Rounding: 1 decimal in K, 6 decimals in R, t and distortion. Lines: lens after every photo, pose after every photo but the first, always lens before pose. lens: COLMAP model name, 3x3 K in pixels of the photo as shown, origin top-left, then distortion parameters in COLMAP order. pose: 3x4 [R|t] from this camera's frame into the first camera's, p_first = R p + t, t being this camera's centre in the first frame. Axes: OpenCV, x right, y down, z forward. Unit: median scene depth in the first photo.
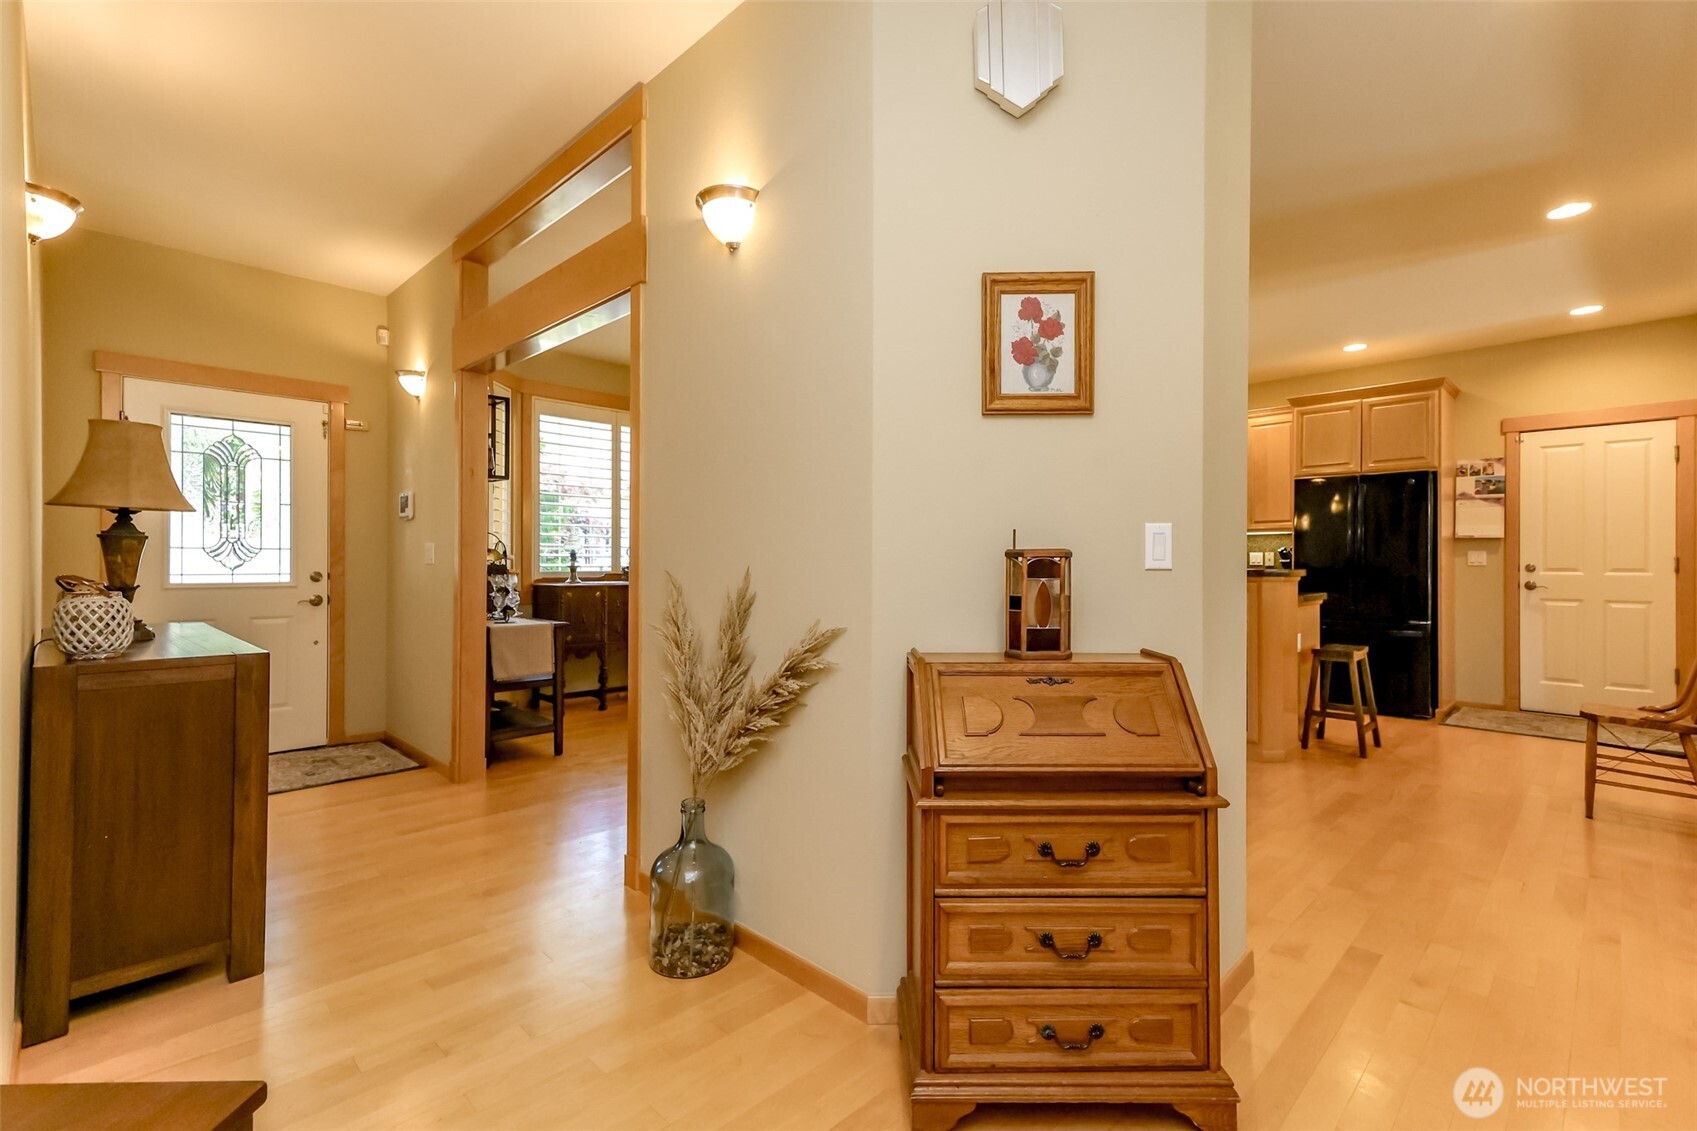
lens RADIAL K [[776.2, 0, 840.8], [0, 776.2, 566.8], [0, 0, 1]] dist [0.021542, 0.001106]
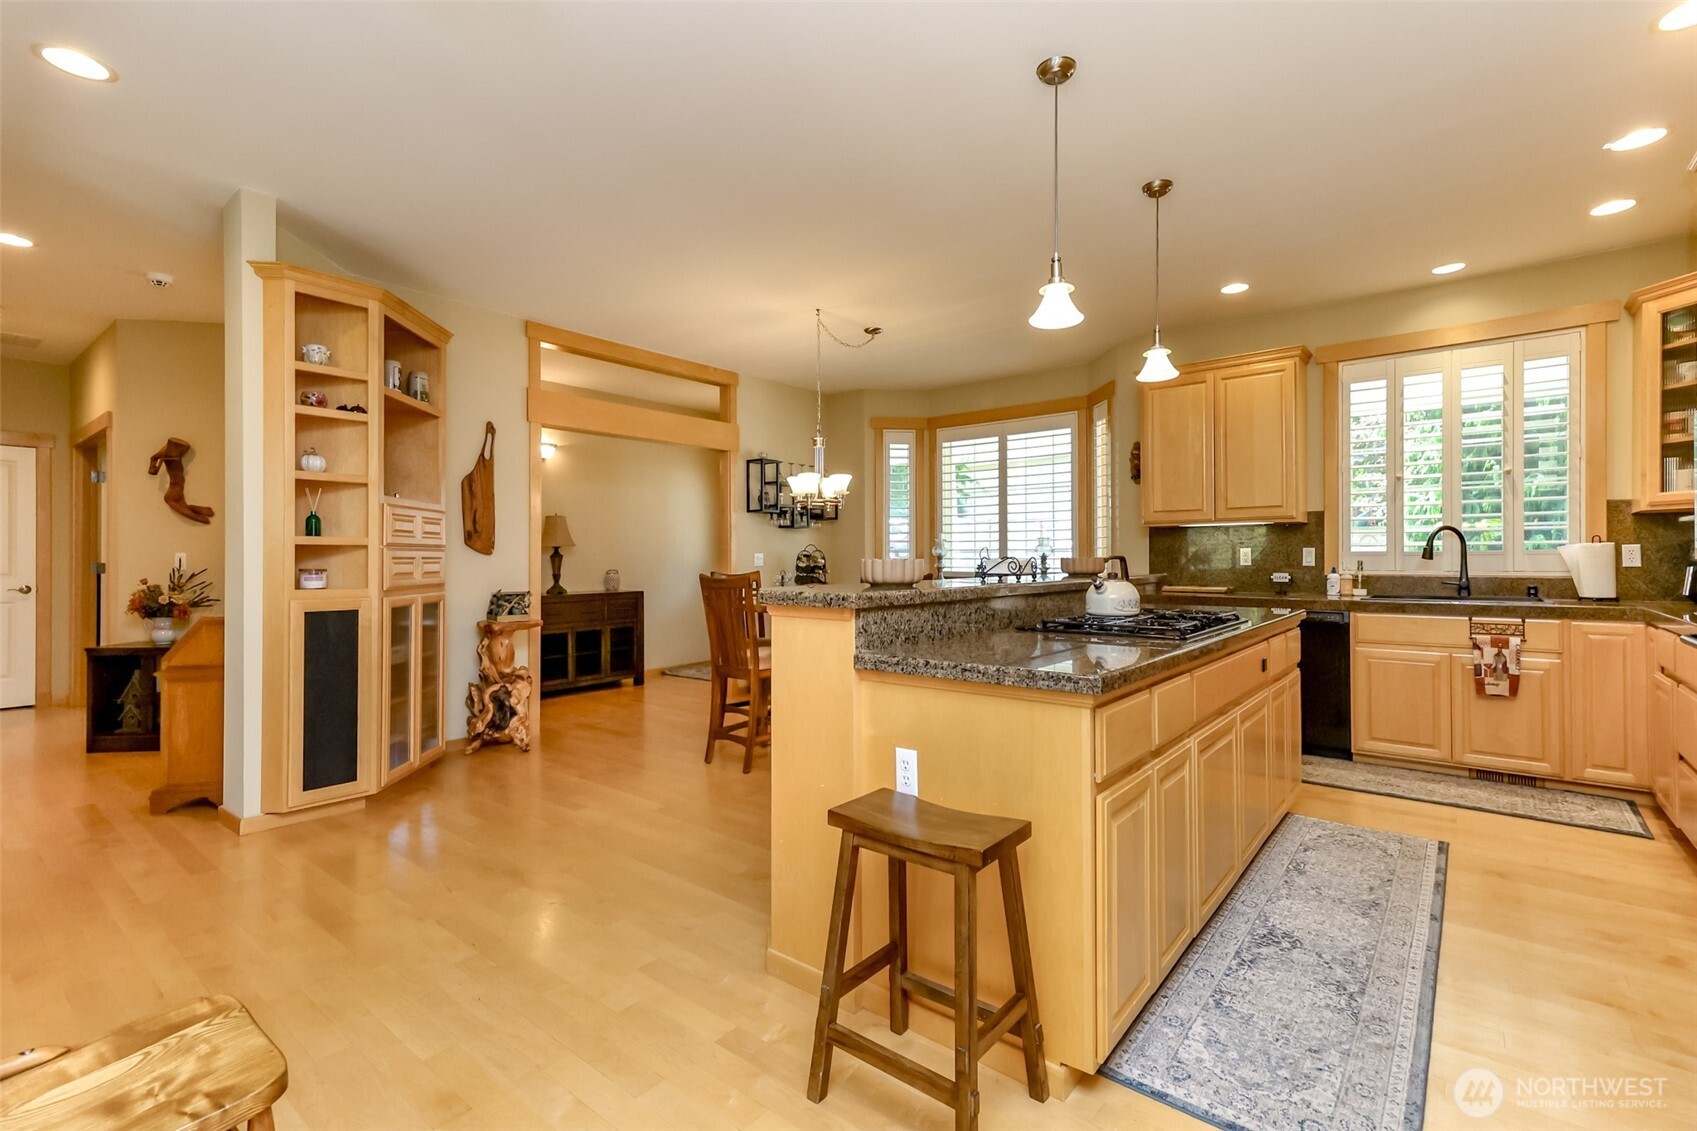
lens RADIAL K [[776.2, 0, 863.3], [0, 776.2, 554.9], [0, 0, 1]] dist [0.021542, 0.001106]
pose [[0.100768, -0.008353, -0.994875, 0.957175], [-0.002069, 0.999961, -0.008605, -0.011404], [0.994908, 0.002926, 0.100747, 0.896210]]
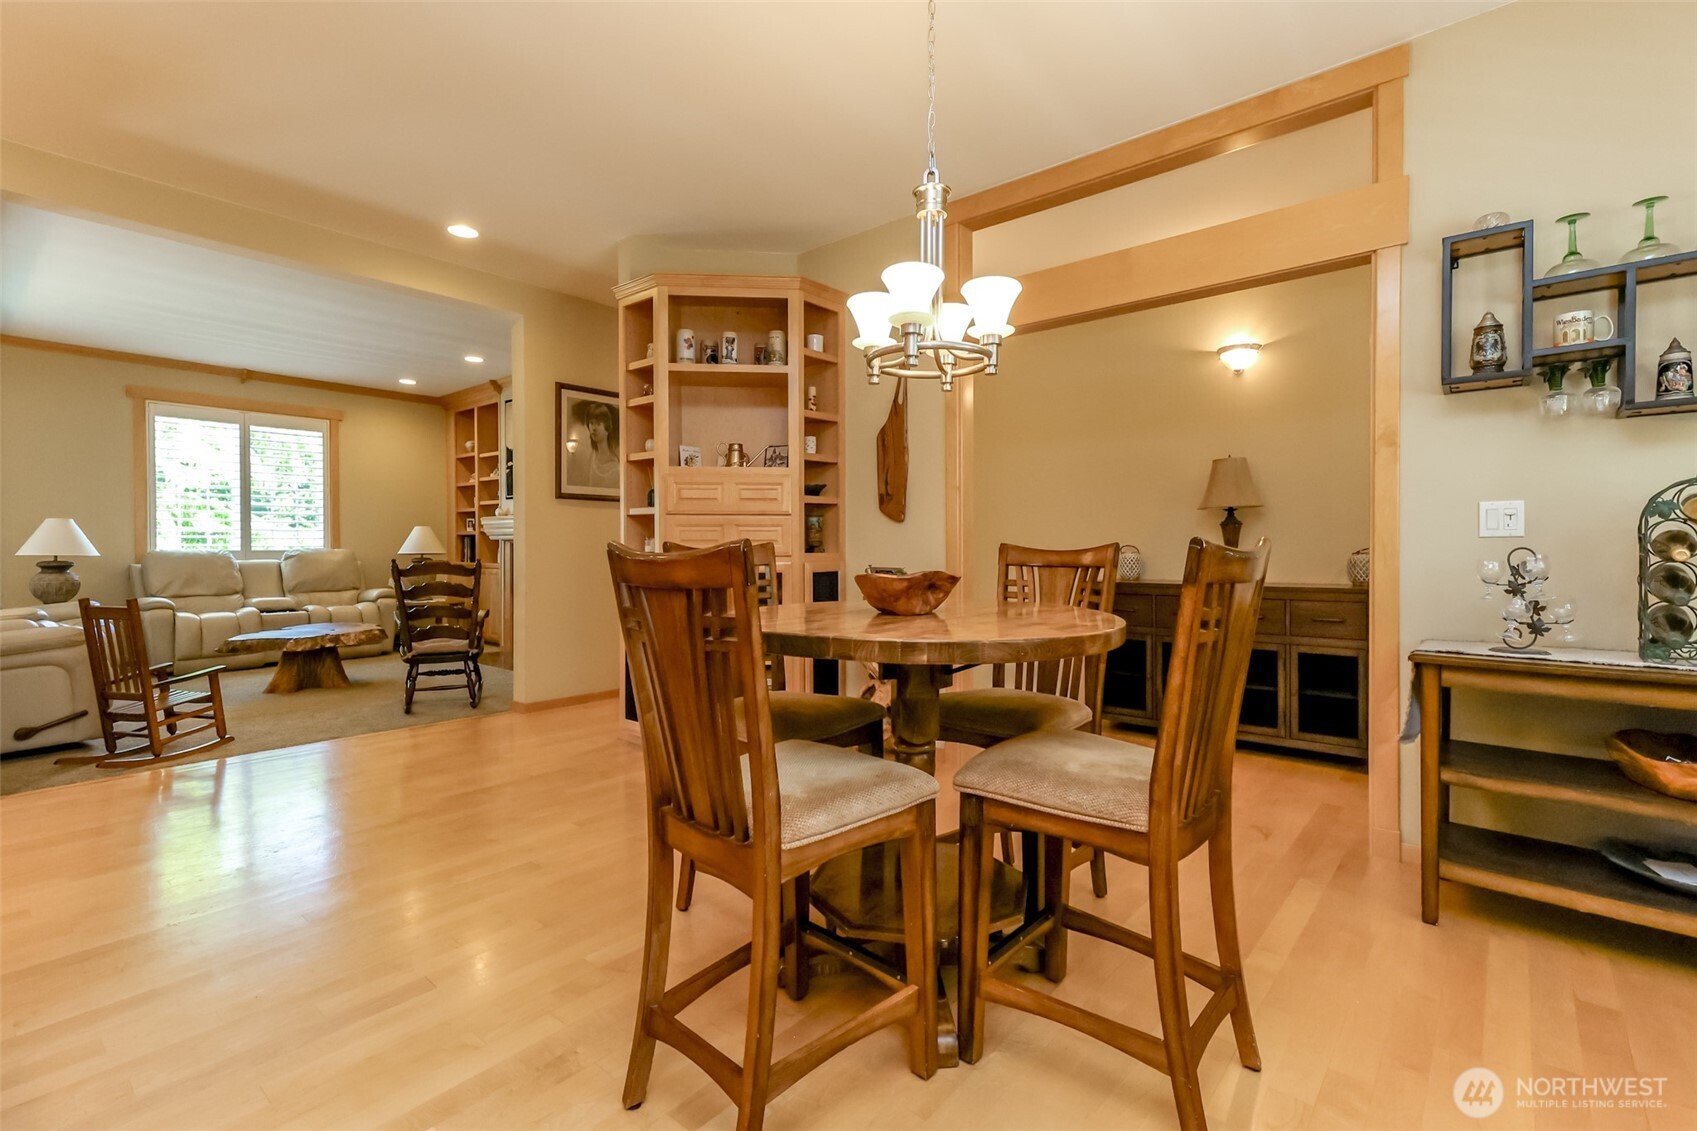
lens RADIAL K [[776.2, 0, 844.5], [0, 776.2, 557.2], [0, 0, 1]] dist [0.021542, 0.001106]
pose [[-0.997952, -0.002285, -0.063921, 0.052978], [-0.003544, 0.999802, 0.019587, 0.001131], [0.063864, 0.019773, -0.997763, 1.313368]]
